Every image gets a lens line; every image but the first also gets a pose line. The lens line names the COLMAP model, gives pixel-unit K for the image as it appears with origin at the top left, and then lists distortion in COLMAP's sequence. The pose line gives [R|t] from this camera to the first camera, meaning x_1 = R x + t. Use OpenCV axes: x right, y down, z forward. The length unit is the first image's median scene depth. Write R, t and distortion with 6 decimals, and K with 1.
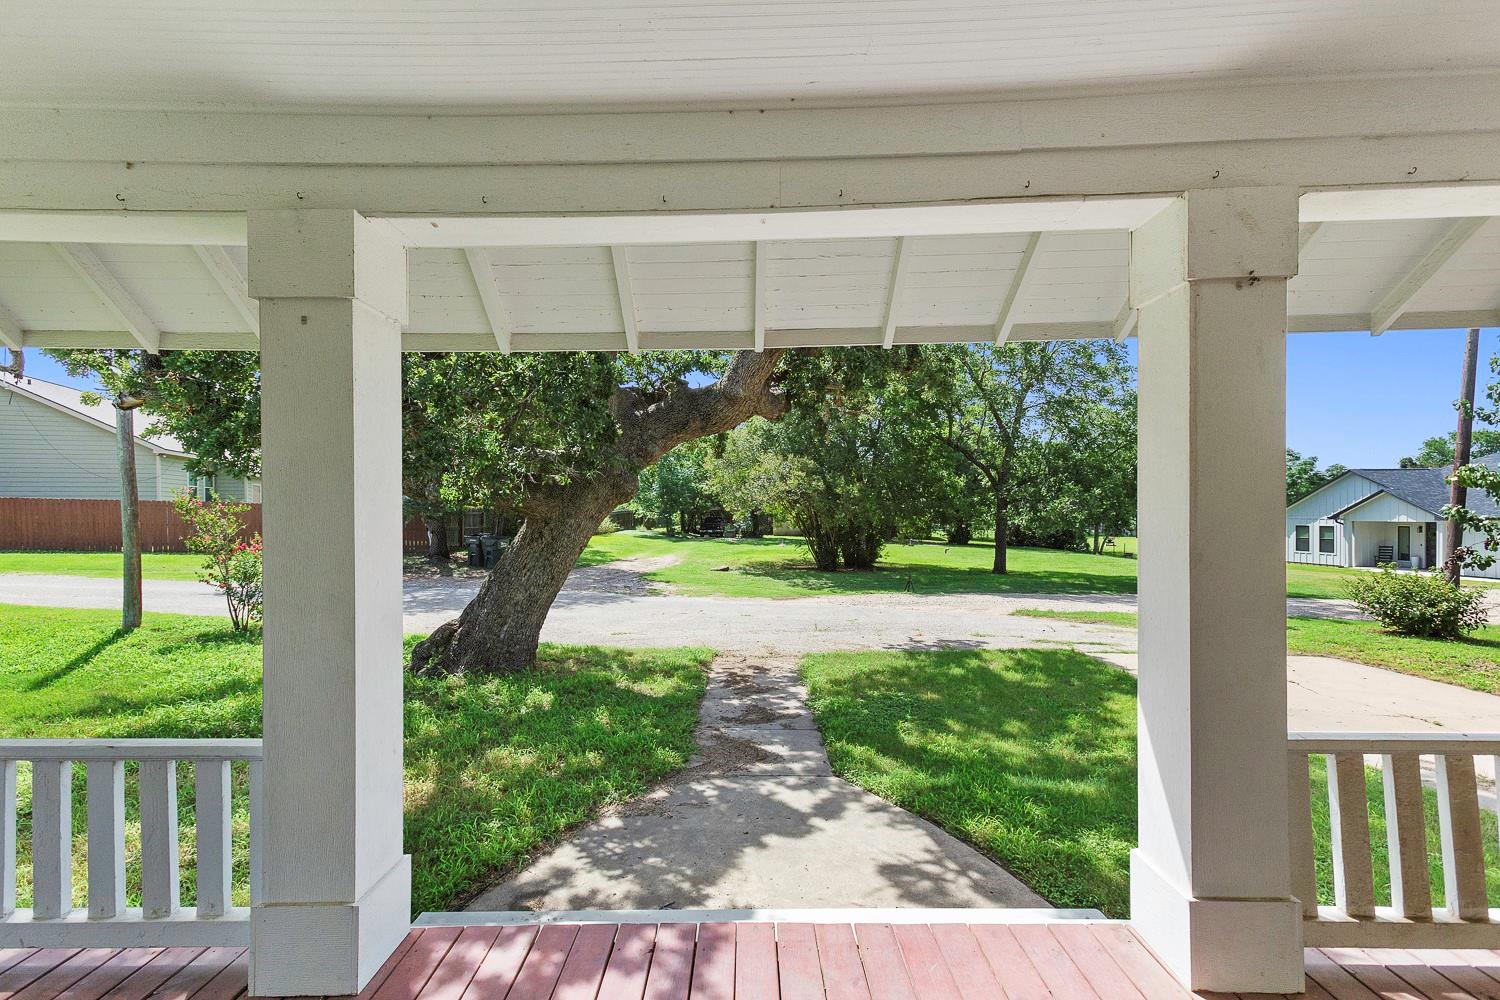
lens RADIAL K [[691.5, 0, 741.4], [0, 691.5, 509.3], [0, 0, 1]] dist [-0.004360, -0.000075]
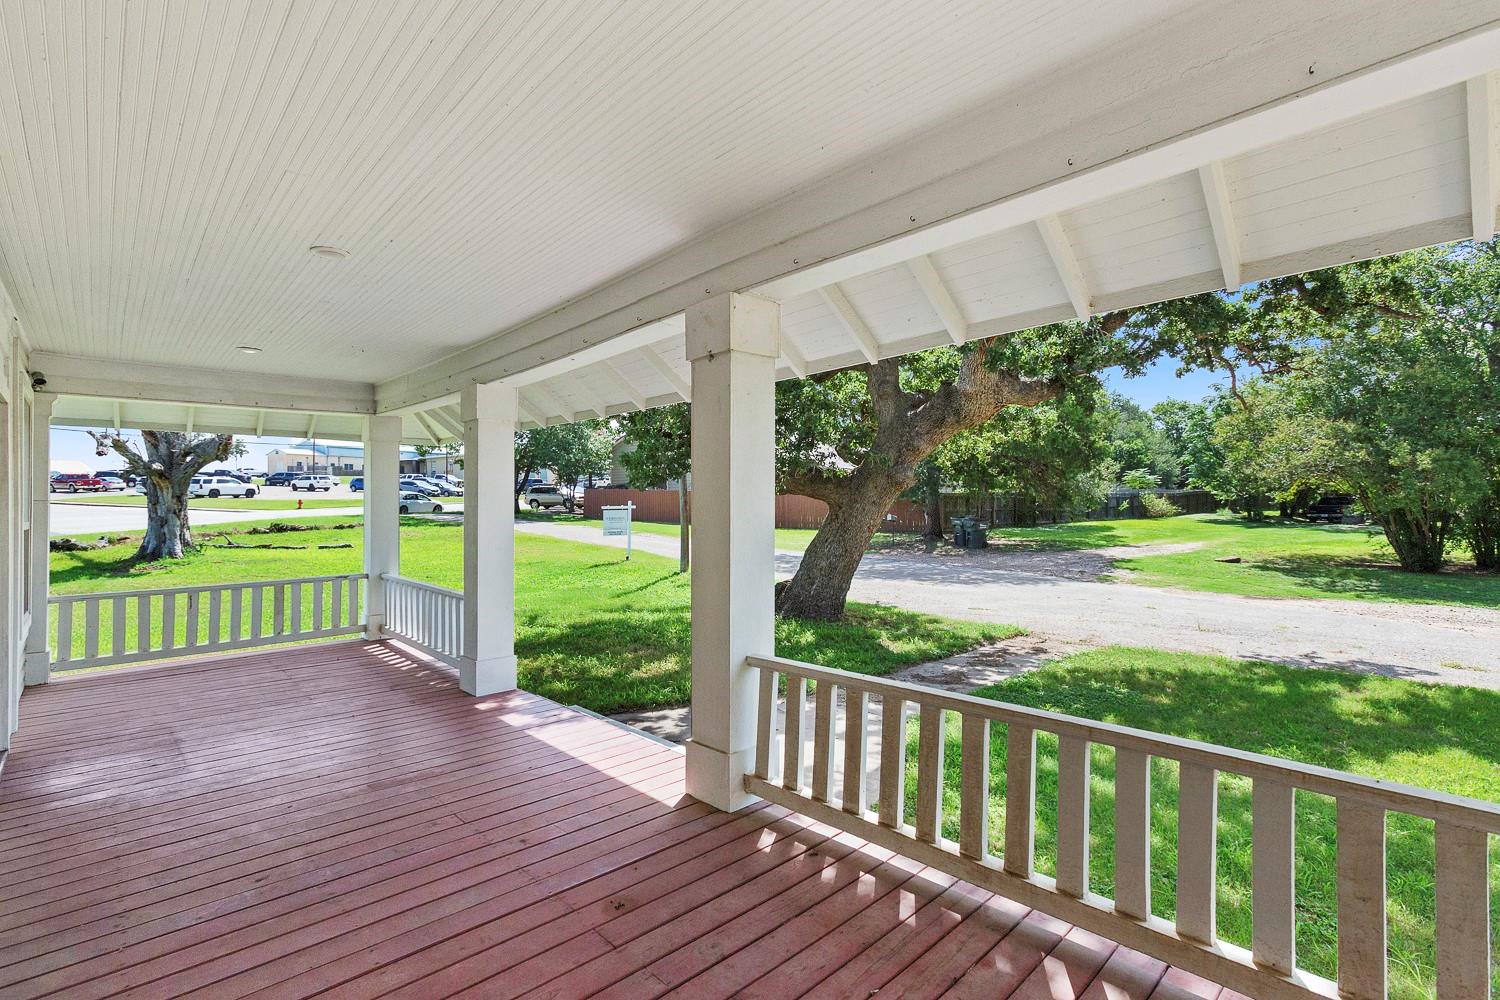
lens RADIAL K [[694.0, 0, 744.7], [0, 694.0, 496.6], [0, 0, 1]] dist [-0.019693, 0.005960]
pose [[0.694164, -0.007665, -0.719776, 0.518404], [0.014015, 0.999898, 0.002868, -0.005862], [0.719680, -0.012078, 0.694201, -0.009447]]
